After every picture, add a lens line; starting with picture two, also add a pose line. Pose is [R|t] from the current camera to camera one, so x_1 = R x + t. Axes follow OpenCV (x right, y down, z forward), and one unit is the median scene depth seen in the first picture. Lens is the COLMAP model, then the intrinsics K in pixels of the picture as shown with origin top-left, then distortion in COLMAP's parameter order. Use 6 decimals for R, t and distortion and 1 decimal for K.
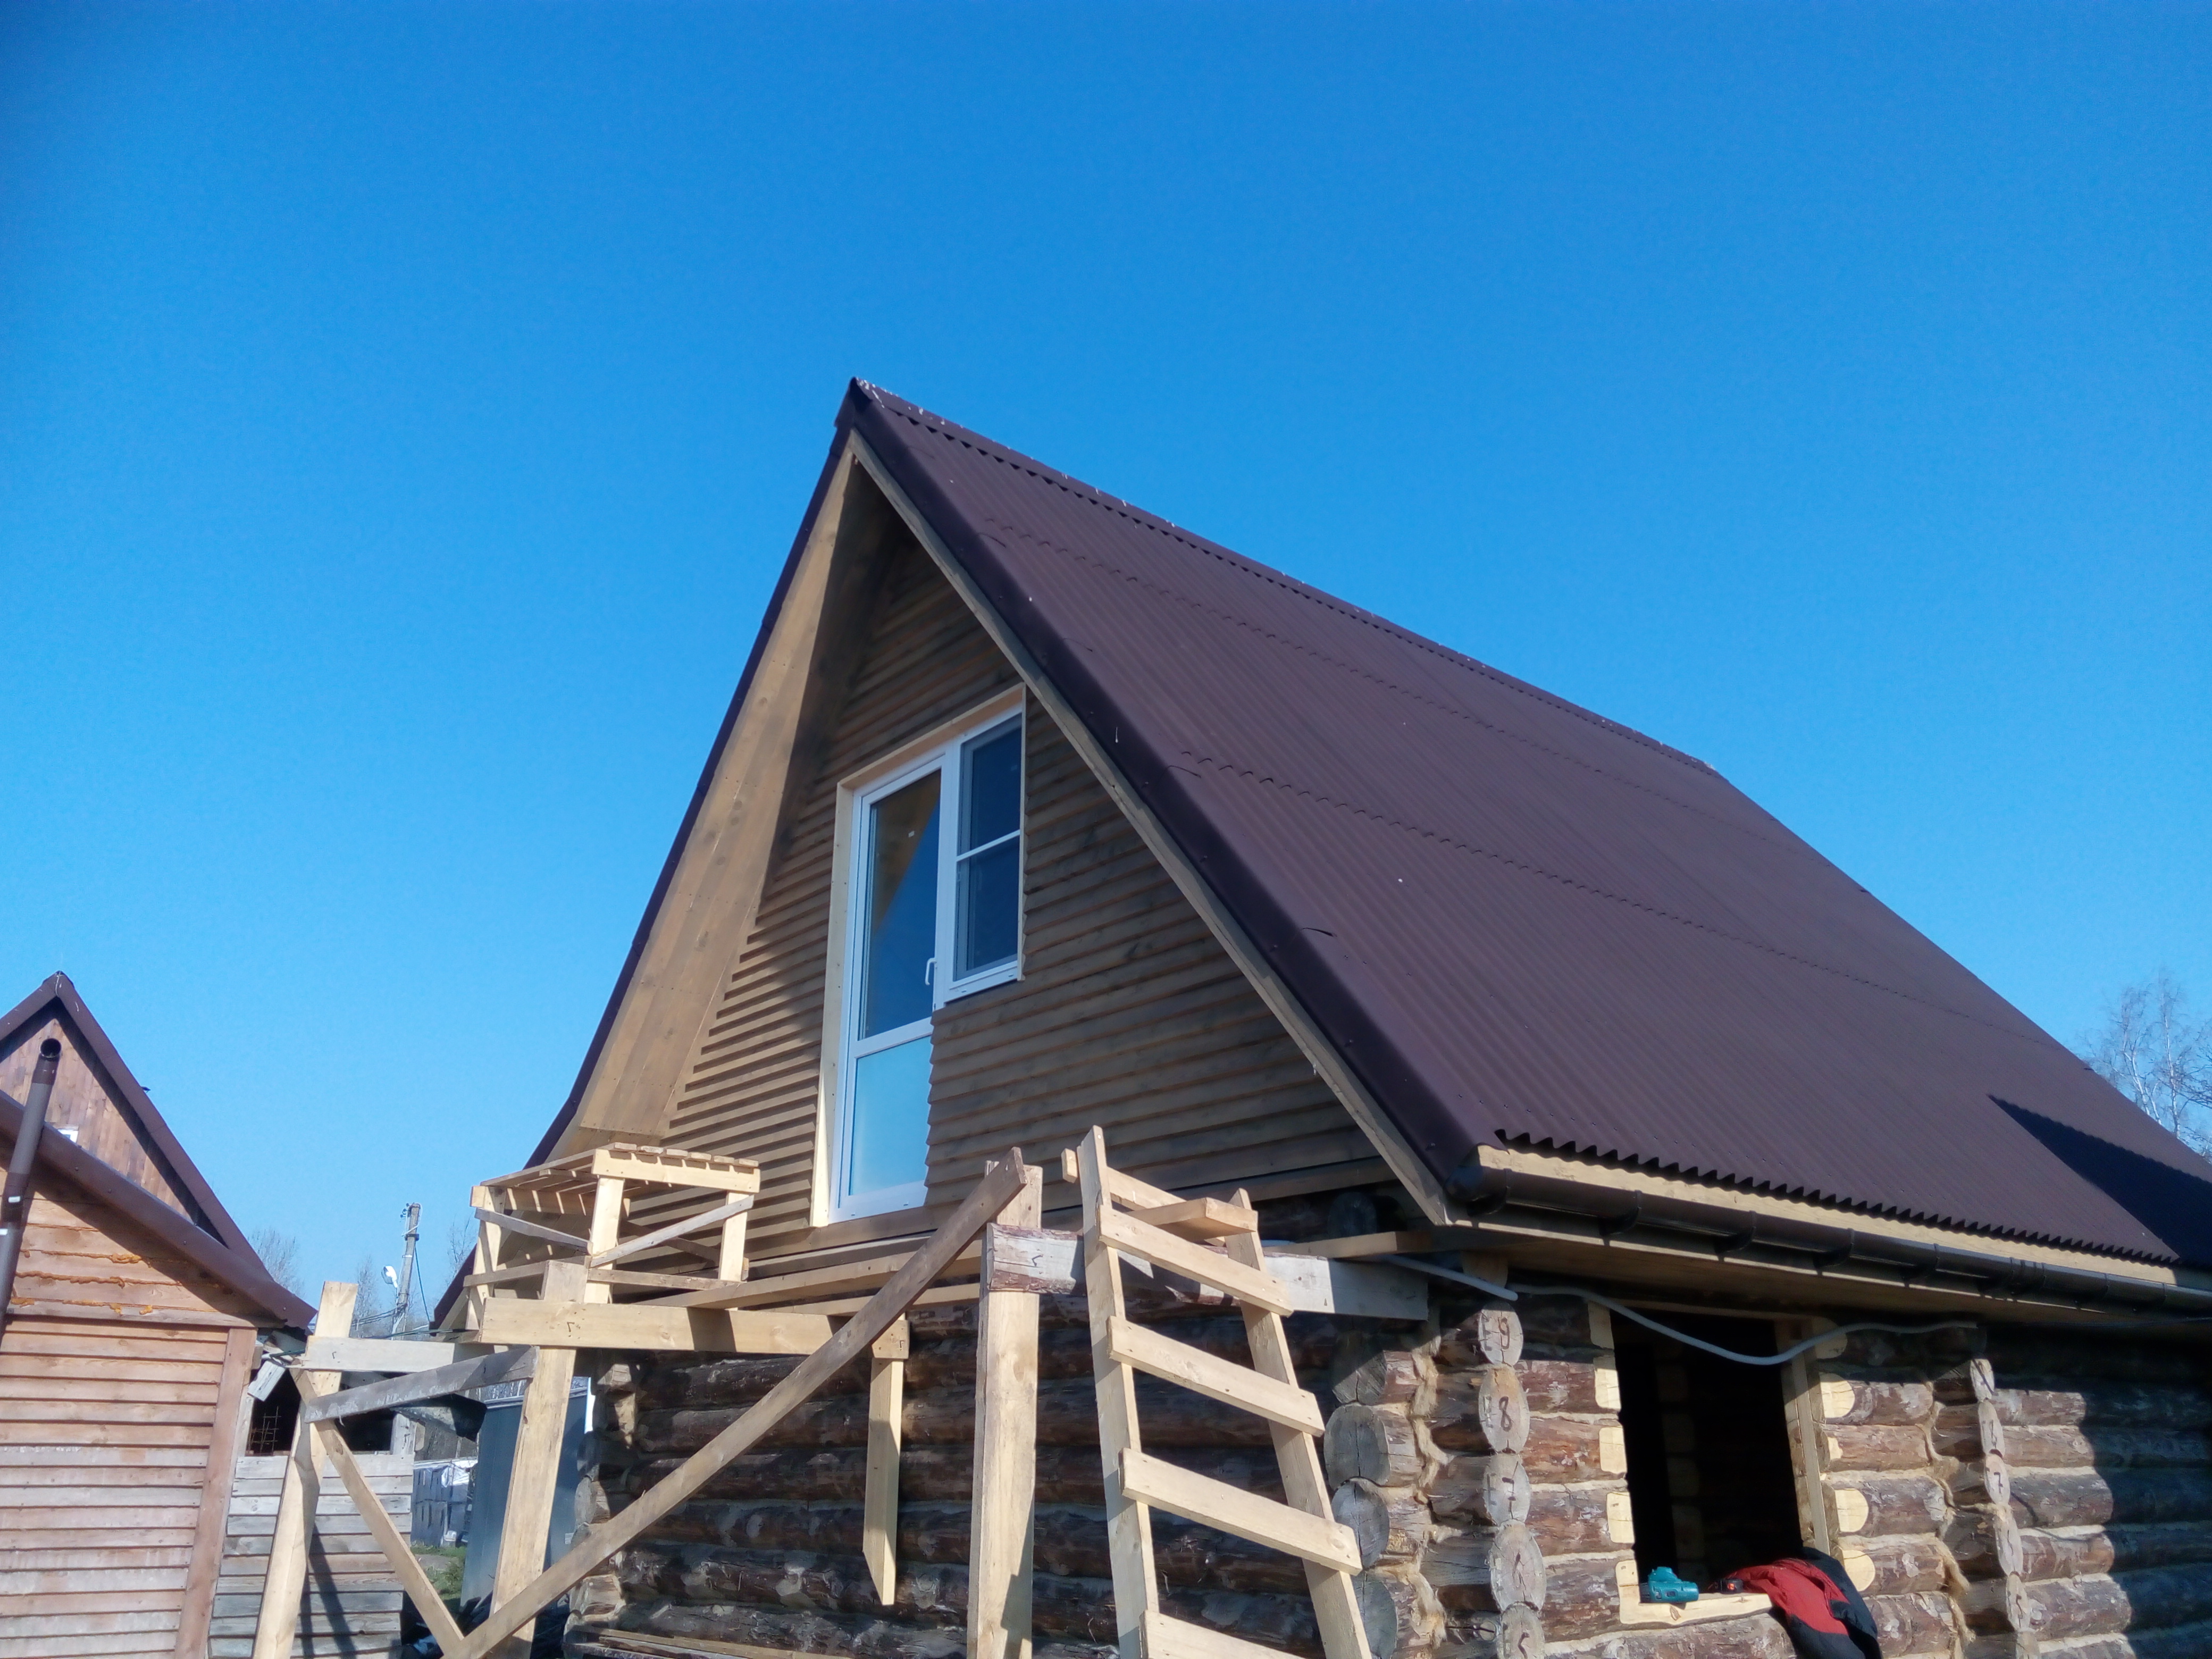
lens RADIAL K [[1670.0, 0, 1106.0], [0, 1670.0, 829.5], [0, 0, 1]] dist [0.035791, -0.073075]
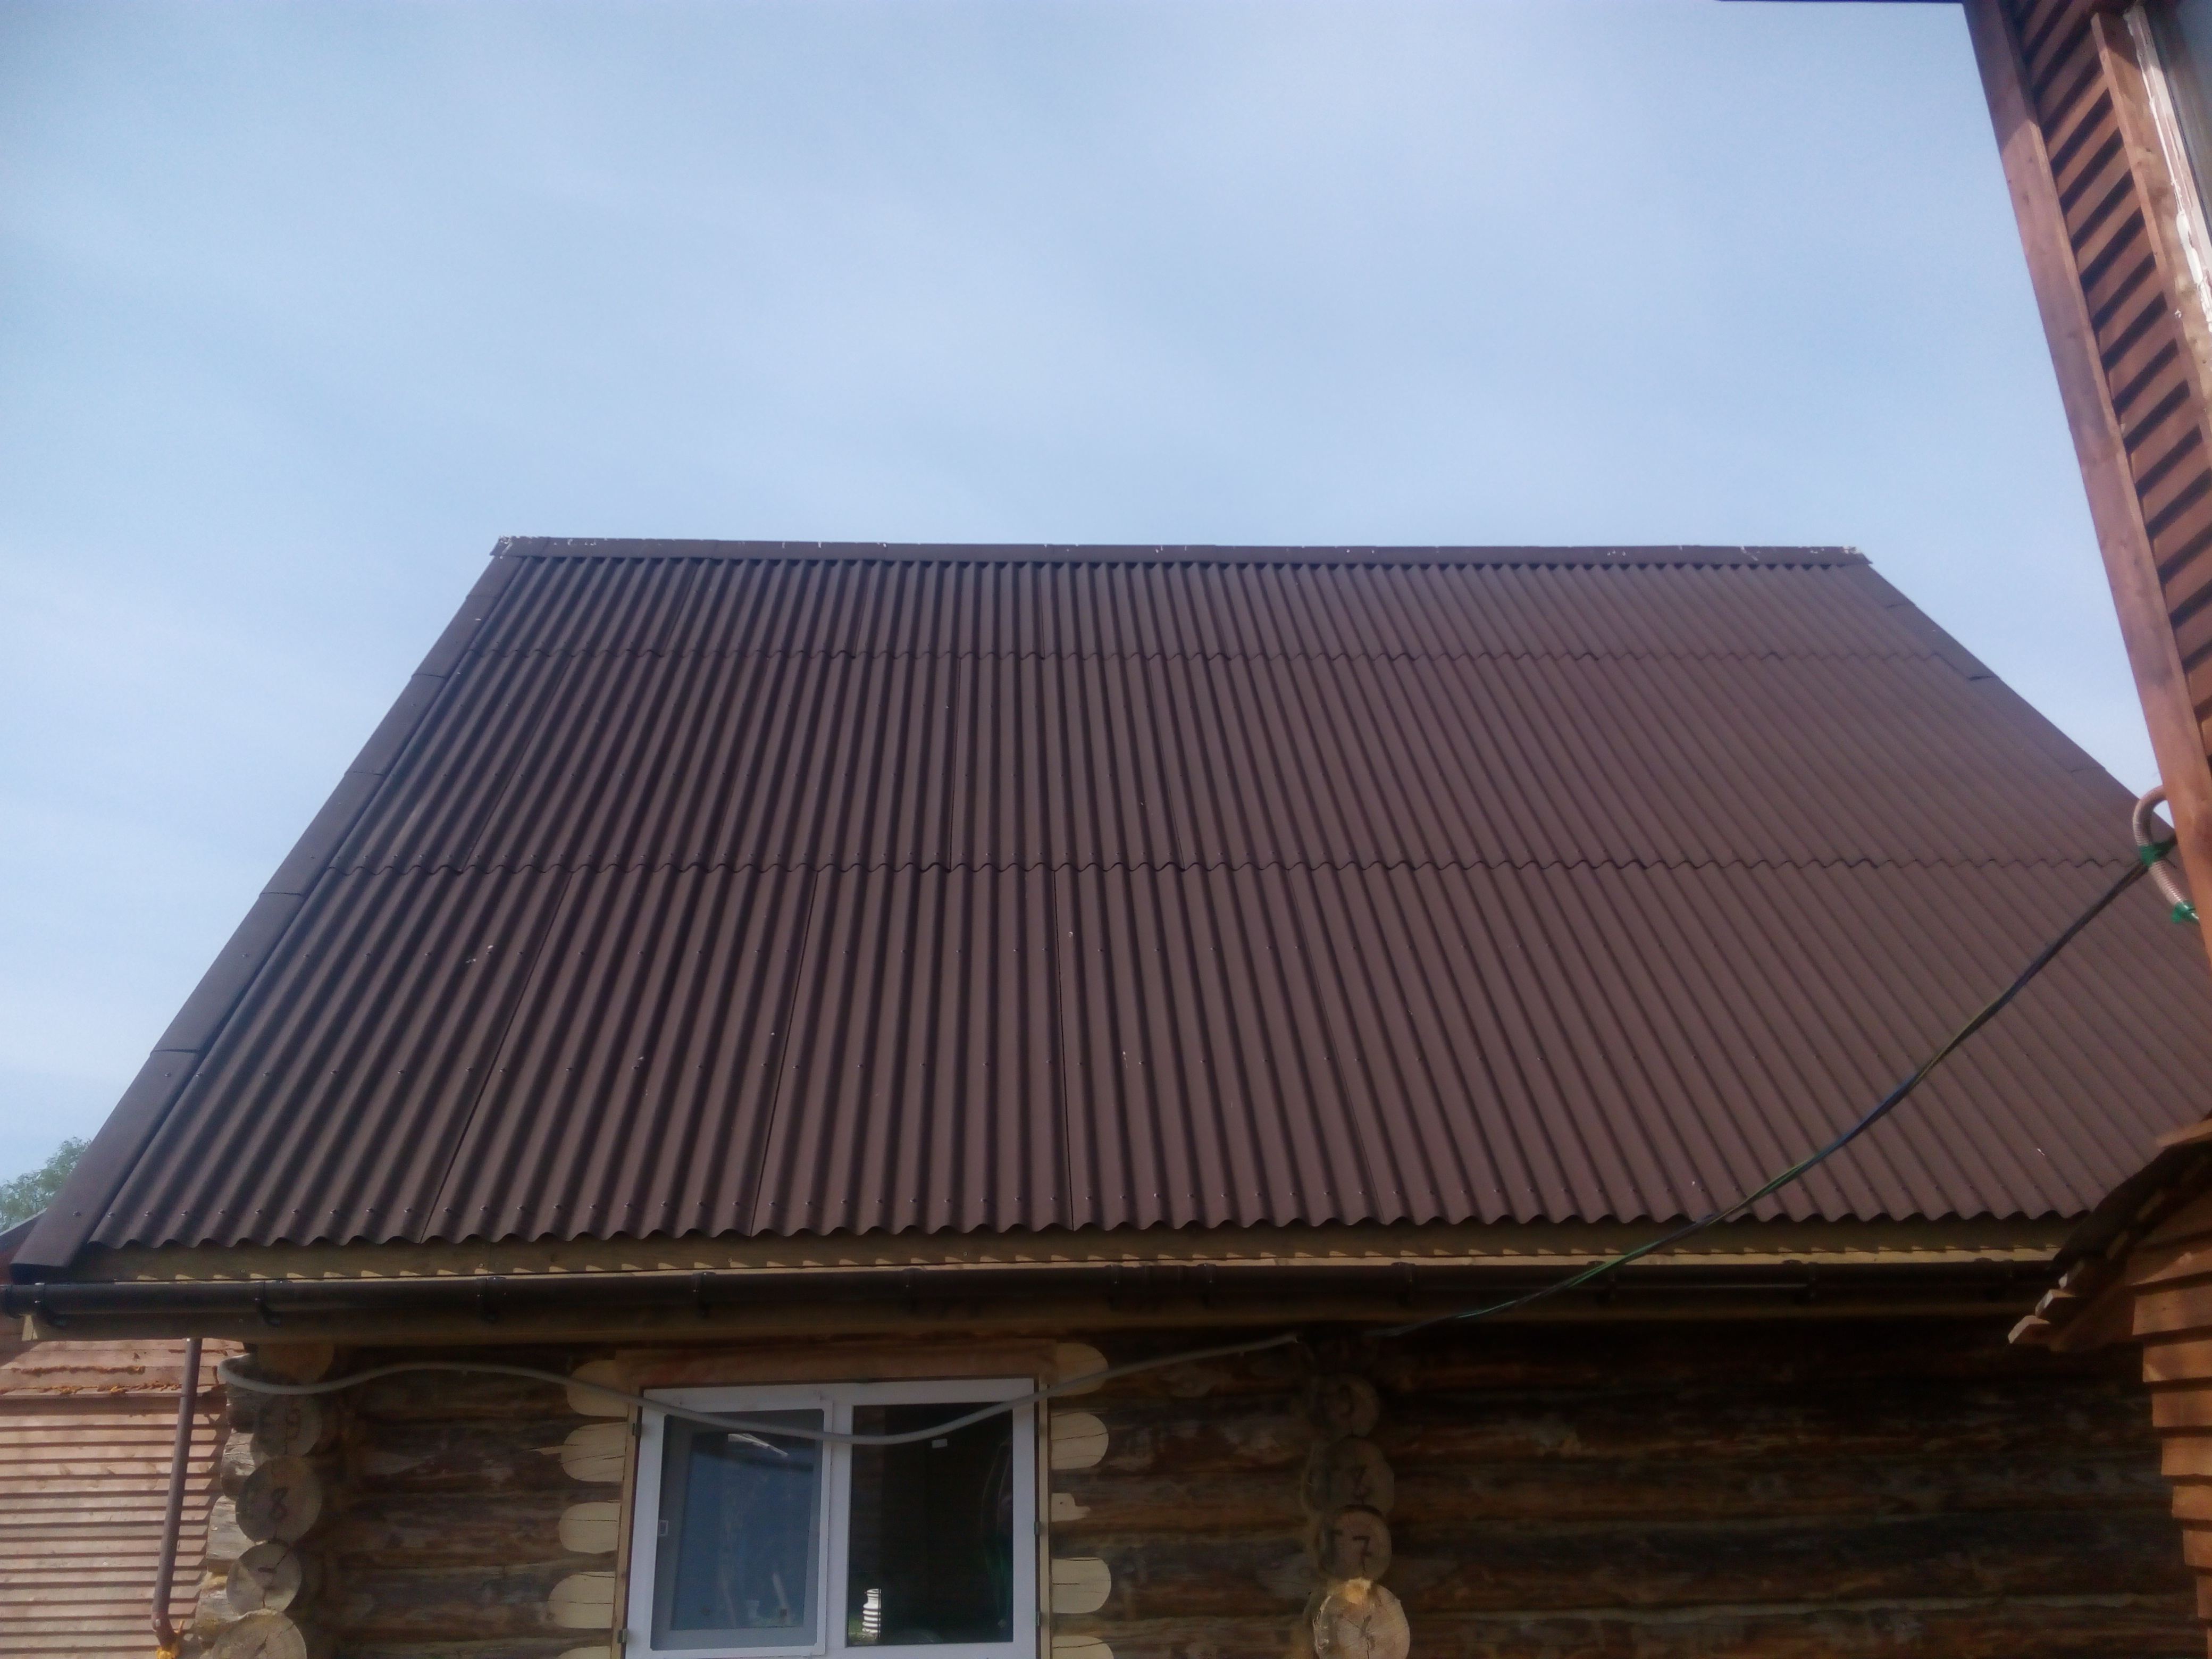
lens RADIAL K [[1670.0, 0, 1106.0], [0, 1670.0, 829.5], [0, 0, 1]] dist [0.035791, -0.073075]
pose [[0.796510, -0.222053, -0.562374, 1.066437], [0.236459, 0.970442, -0.048273, 0.100044], [0.556470, -0.094529, 0.825473, 0.400501]]
